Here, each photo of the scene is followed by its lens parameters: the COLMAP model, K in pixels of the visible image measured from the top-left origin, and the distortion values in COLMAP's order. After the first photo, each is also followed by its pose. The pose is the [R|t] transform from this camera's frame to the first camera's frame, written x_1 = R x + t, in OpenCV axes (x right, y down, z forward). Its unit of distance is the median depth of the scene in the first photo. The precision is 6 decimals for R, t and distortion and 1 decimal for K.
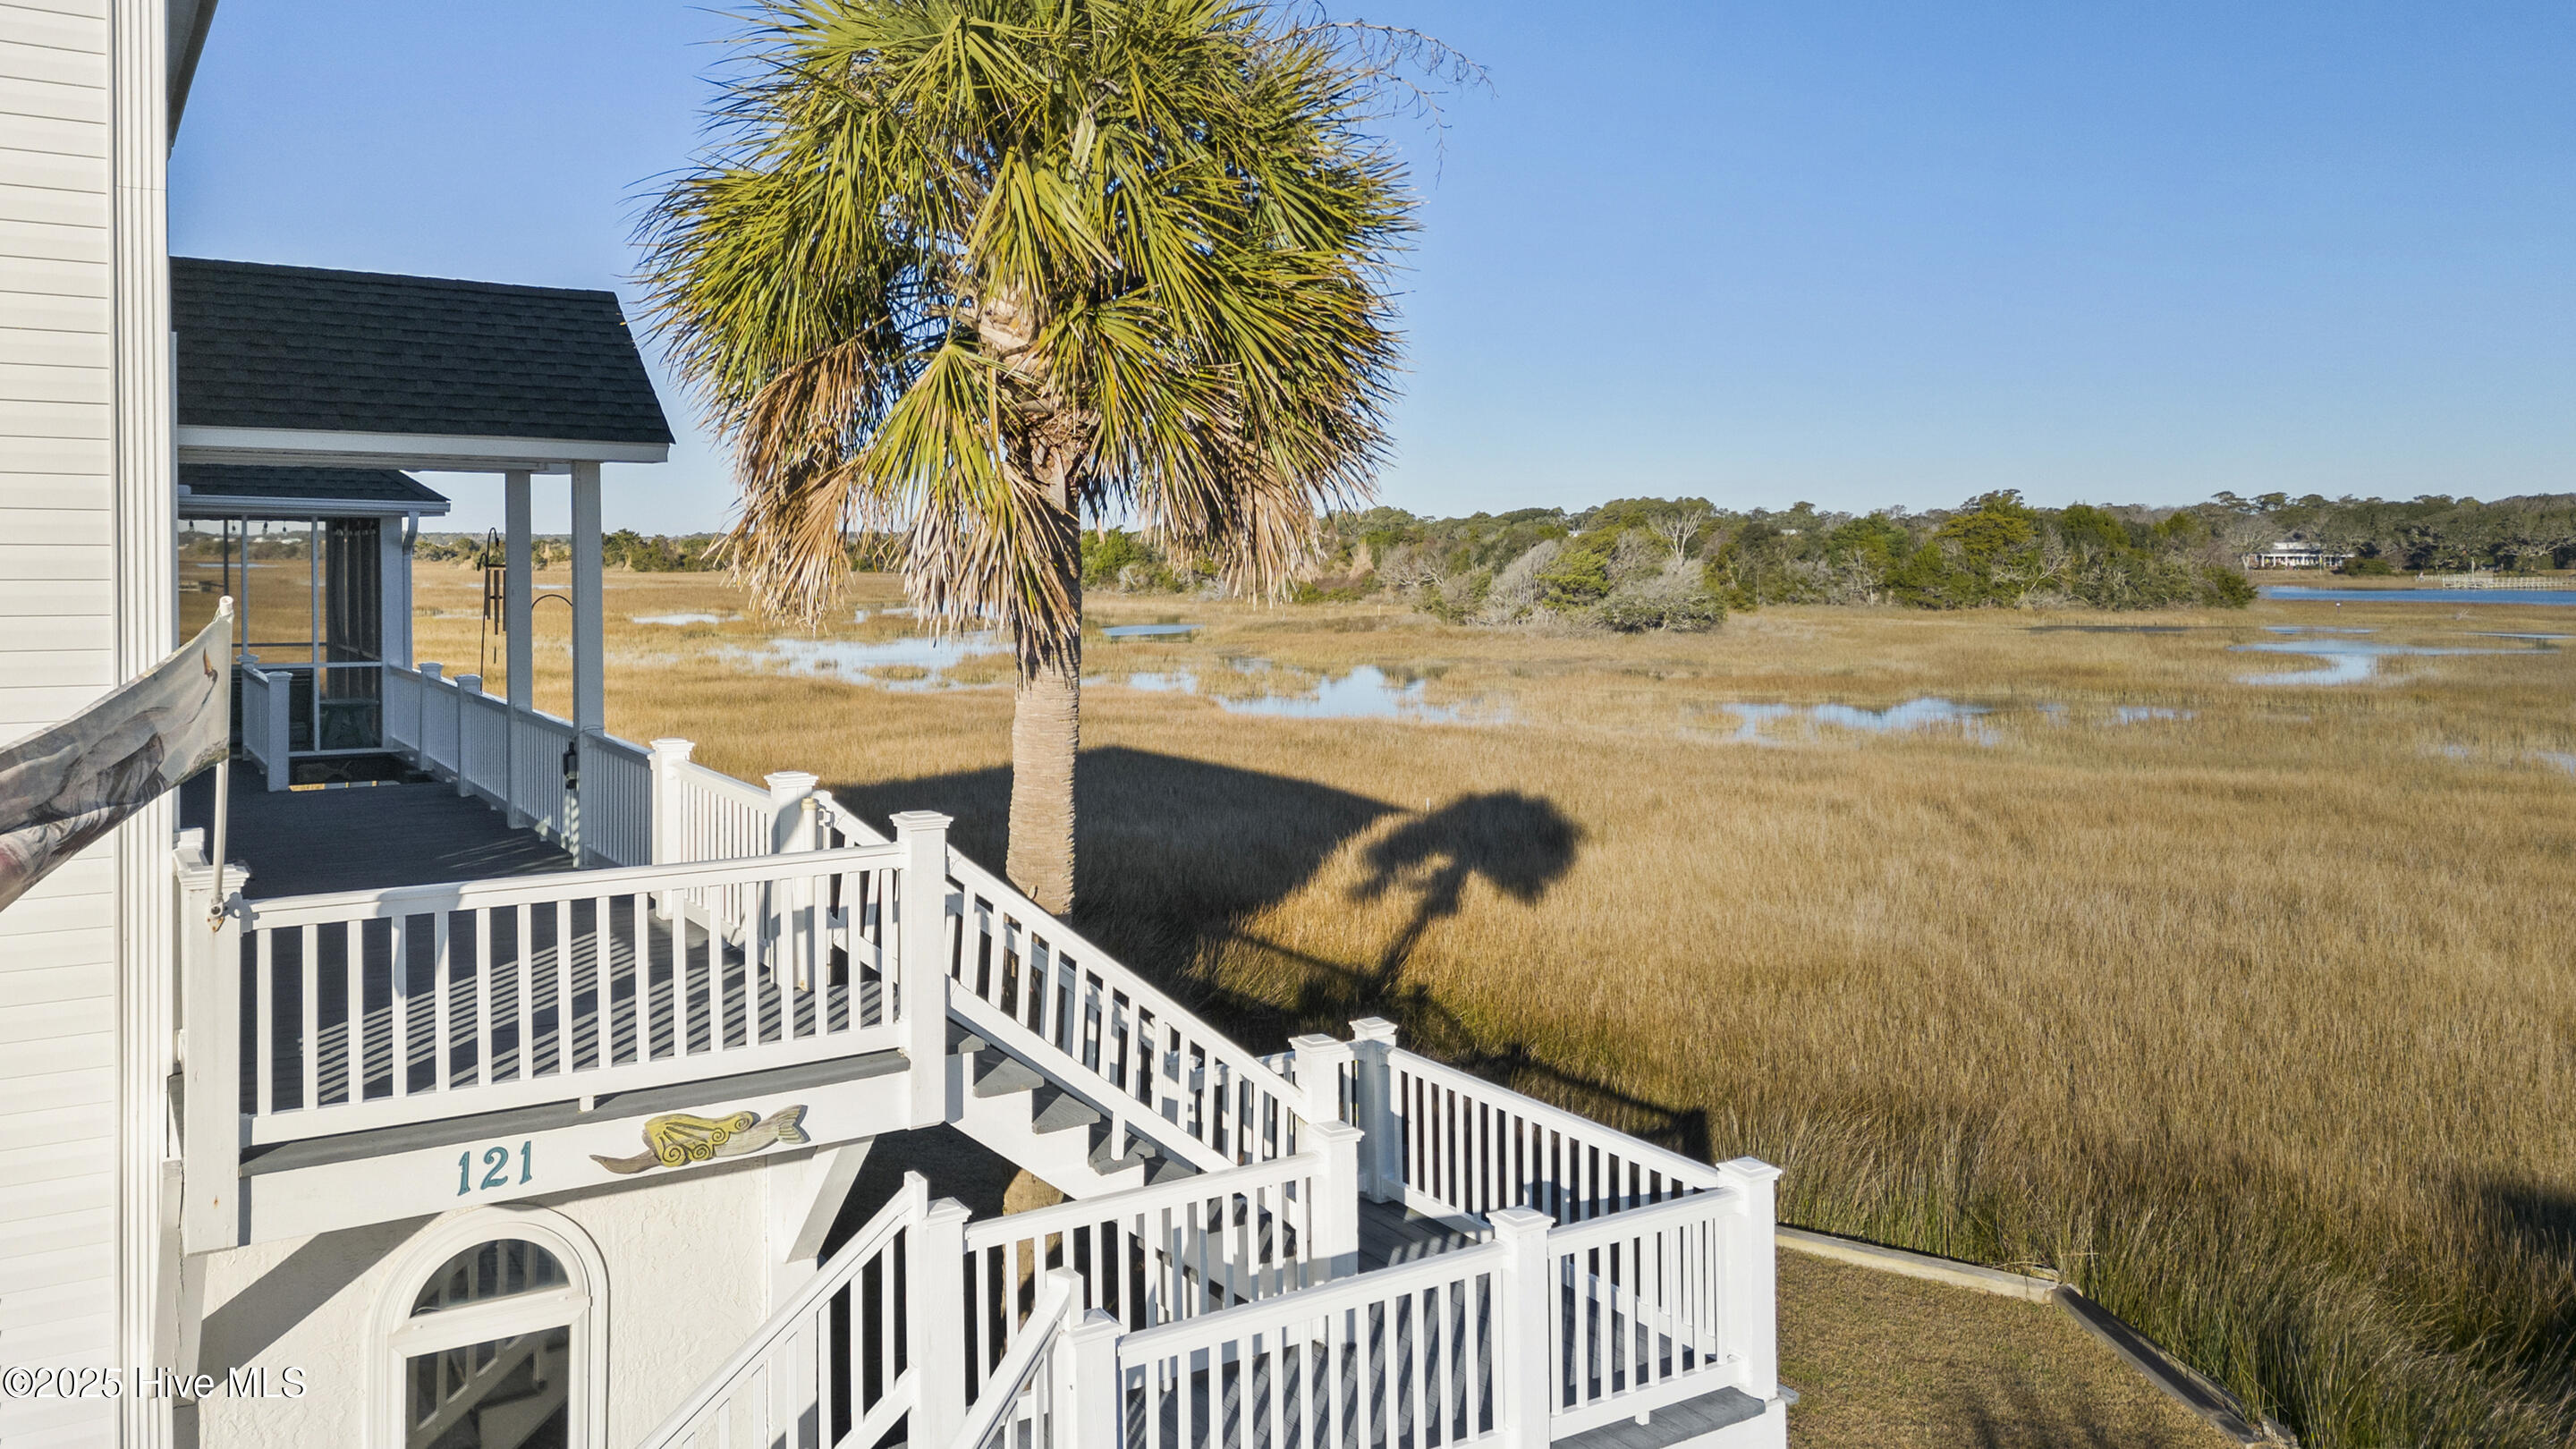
lens RADIAL K [[1849.3, 0, 1269.7], [0, 1849.3, 539.8], [0, 0, 1]] dist [0.048243, -0.030489]
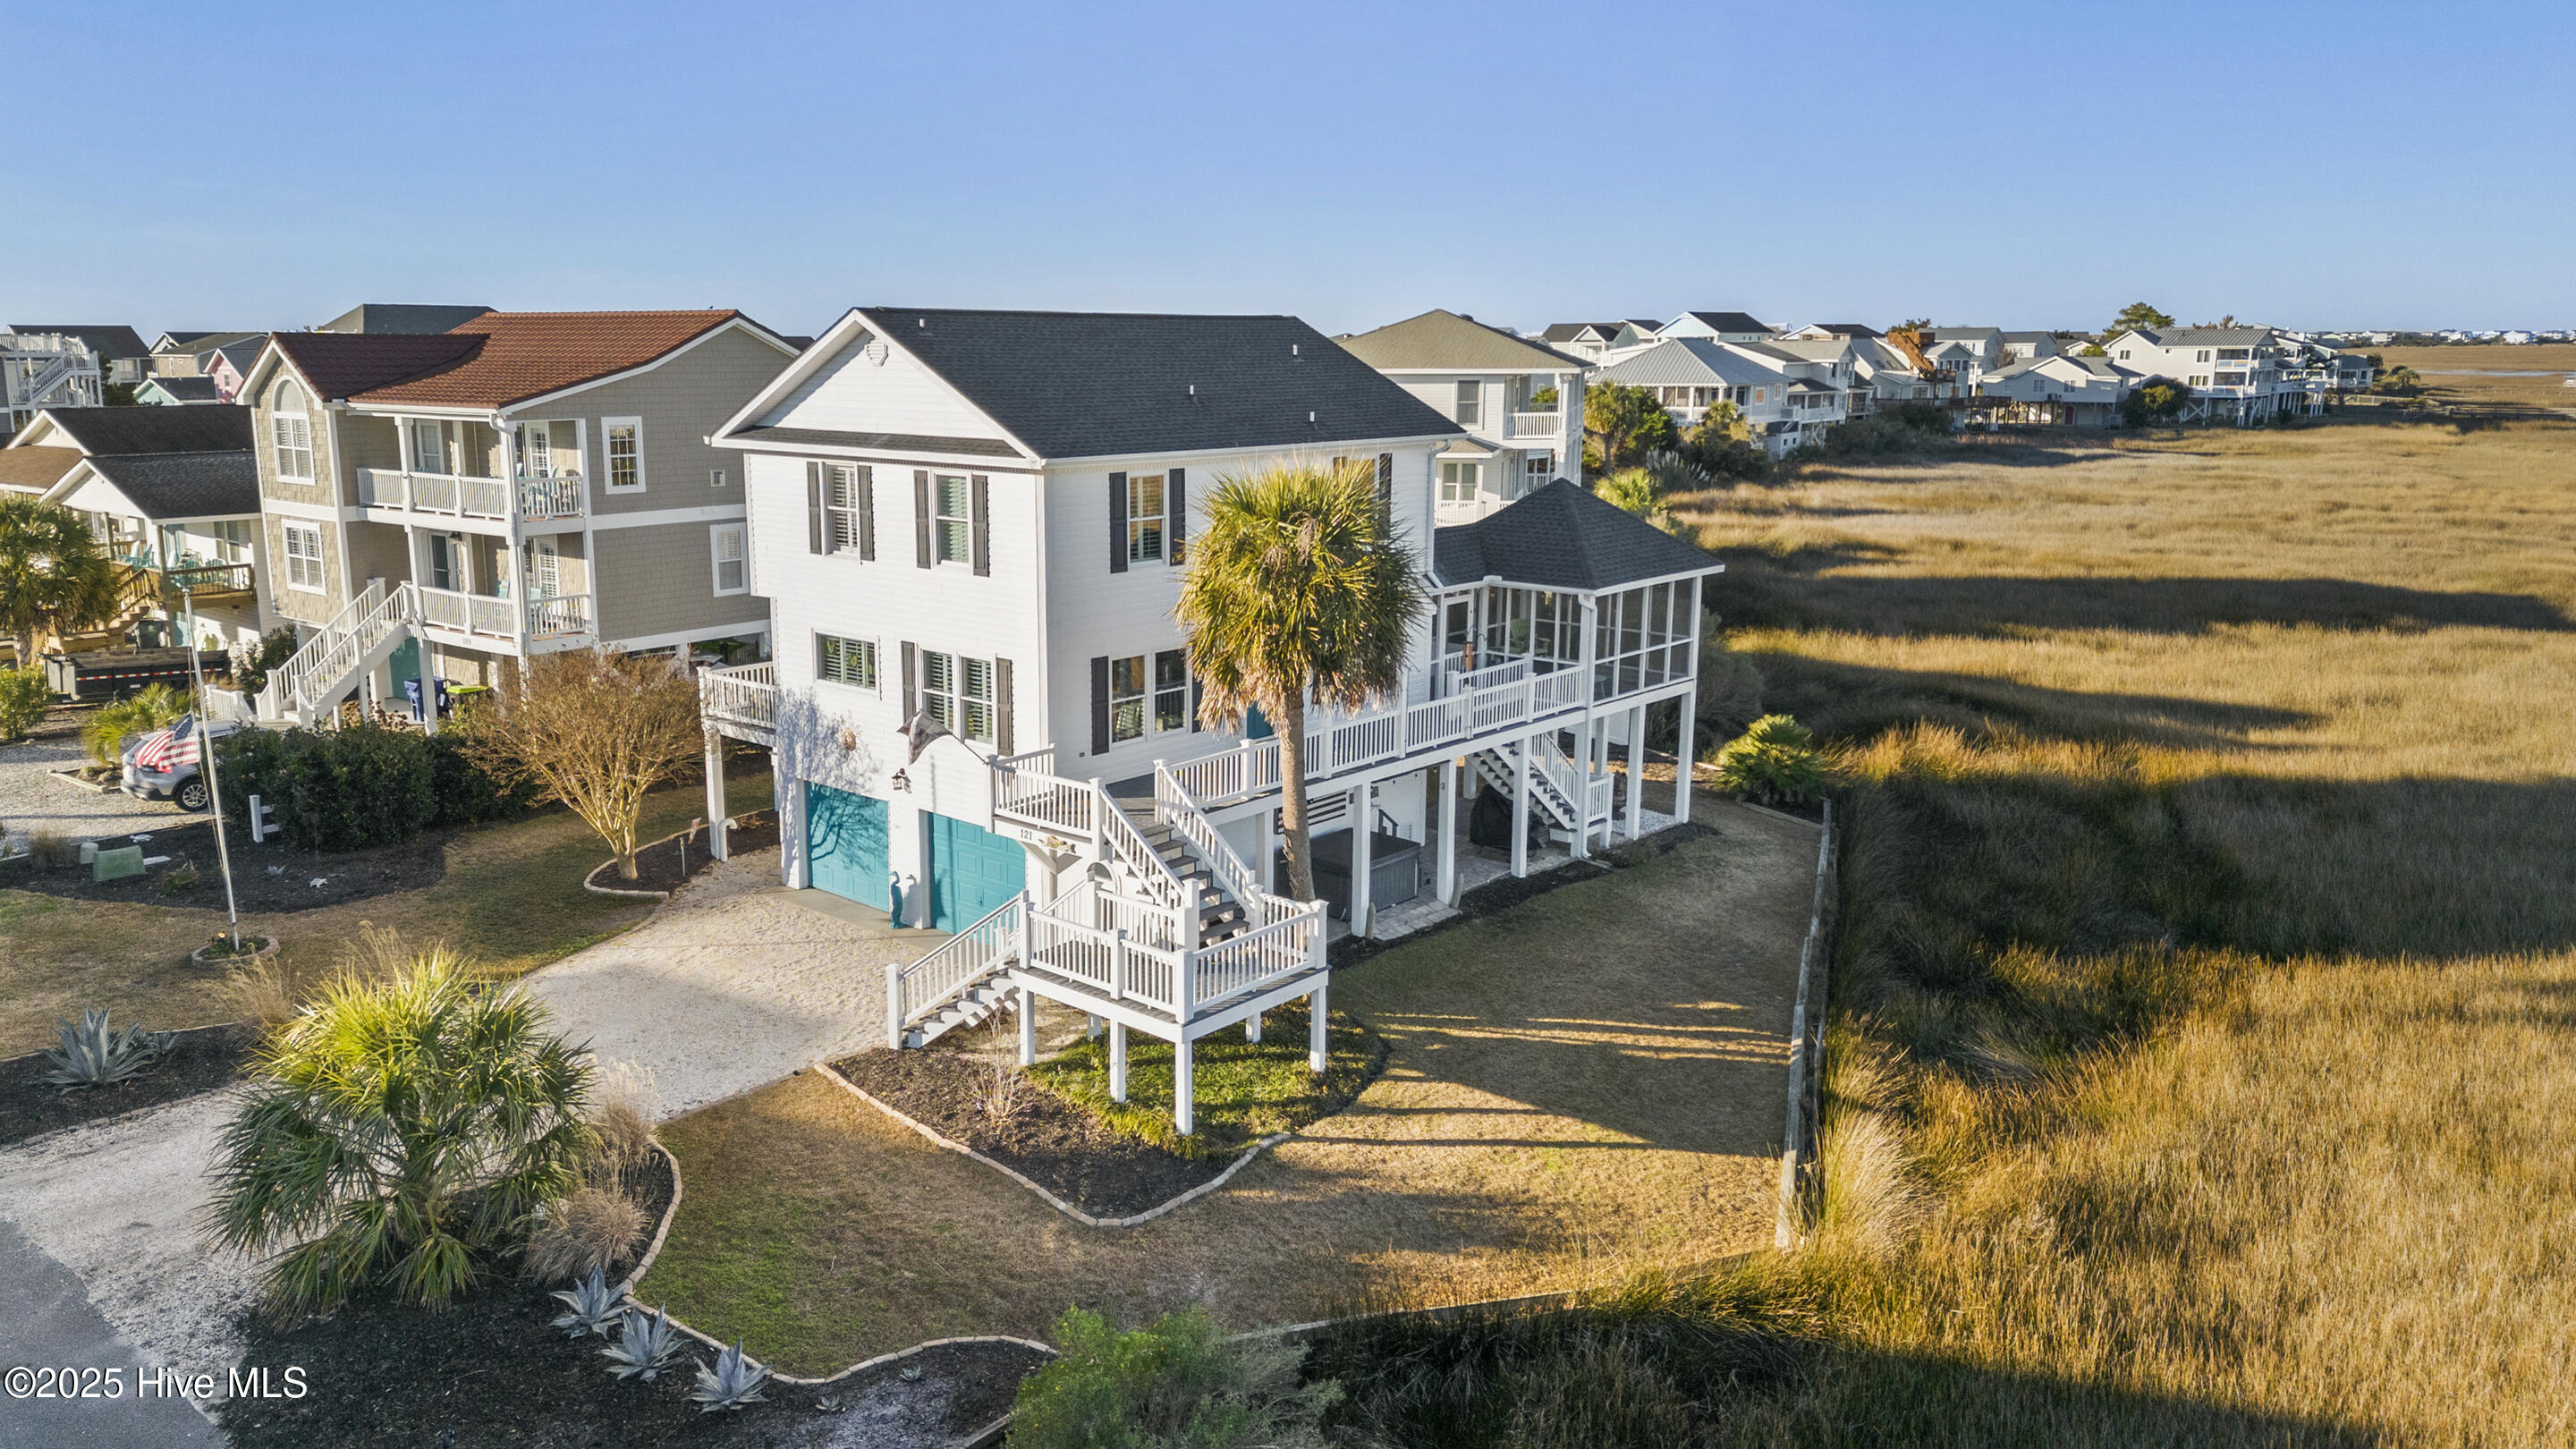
lens RADIAL K [[1809.7, 0, 1288.0], [0, 1809.7, 724.5], [0, 0, 1]] dist [0.096440, -0.097775]
pose [[0.276404, 0.199721, -0.940060, 0.122065], [0.012451, 0.977341, 0.211303, -0.026564], [0.960961, -0.070110, 0.267655, 0.015588]]
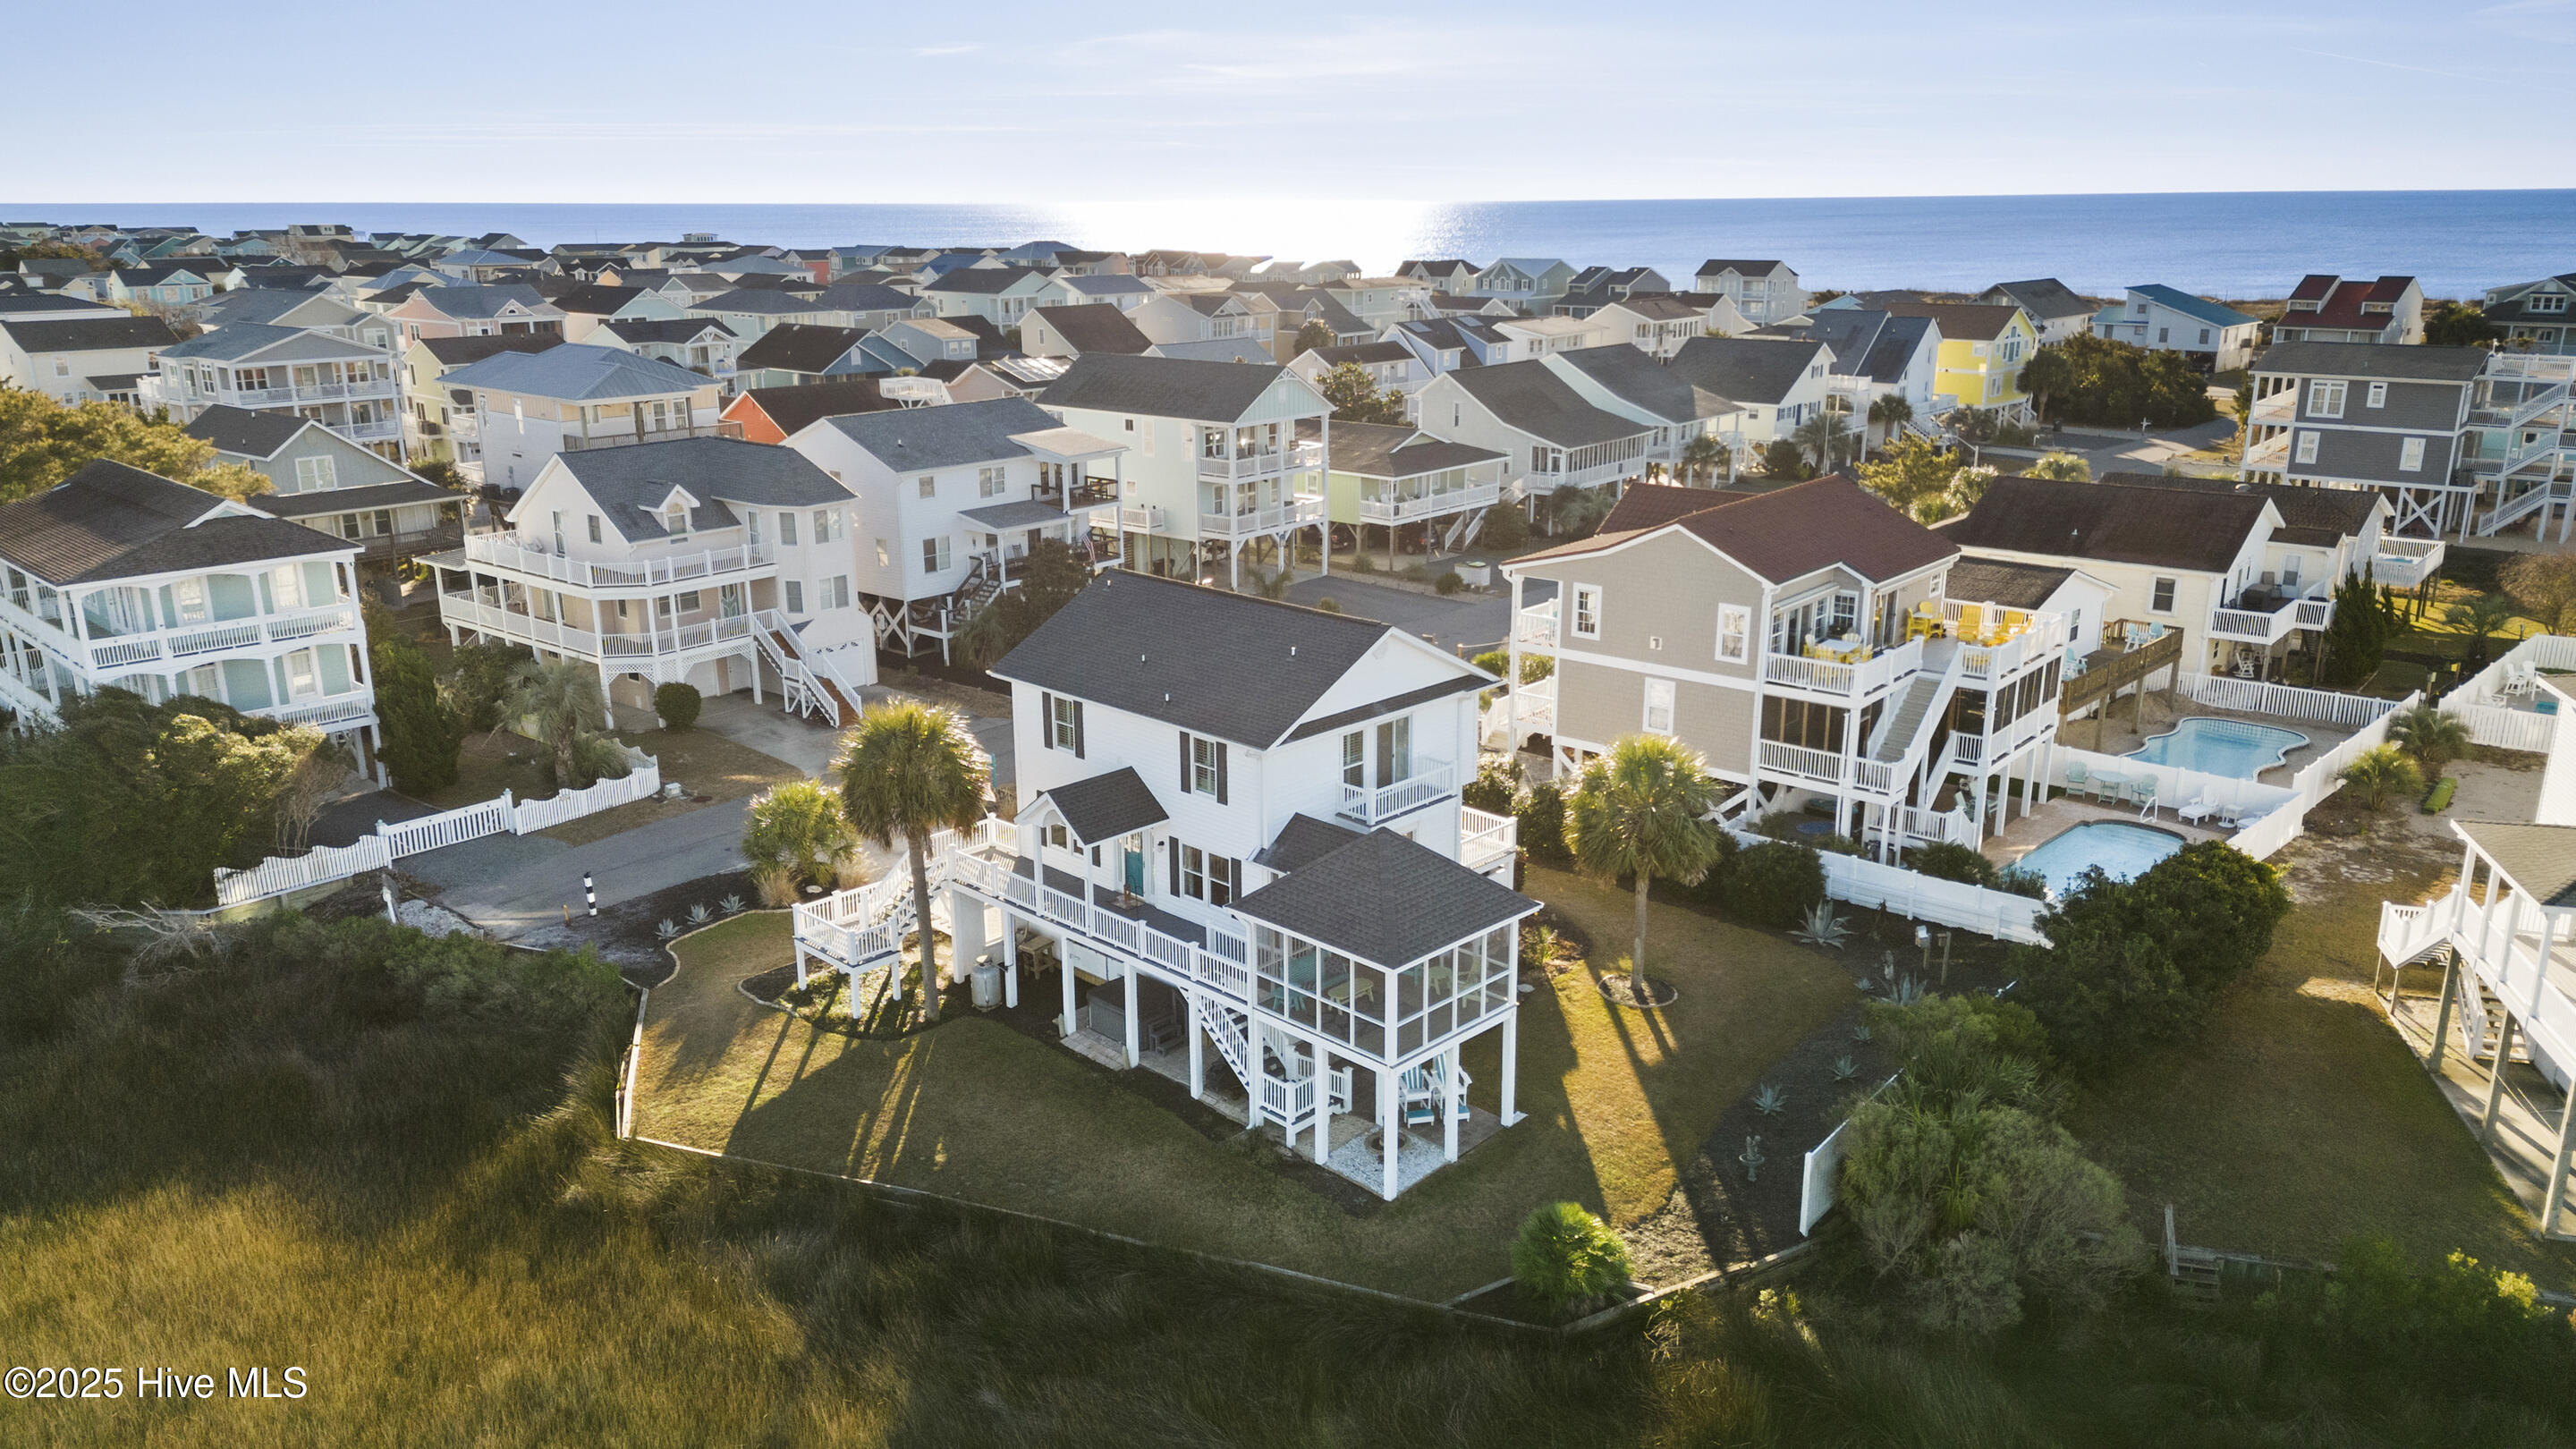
lens RADIAL K [[1809.7, 0, 1288.0], [0, 1809.7, 724.5], [0, 0, 1]] dist [0.096440, -0.097775]
pose [[-0.973661, 0.070842, -0.216717, -0.003212], [0.009798, 0.962628, 0.270651, -0.078833], [0.227791, 0.261399, -0.937967, 0.287289]]
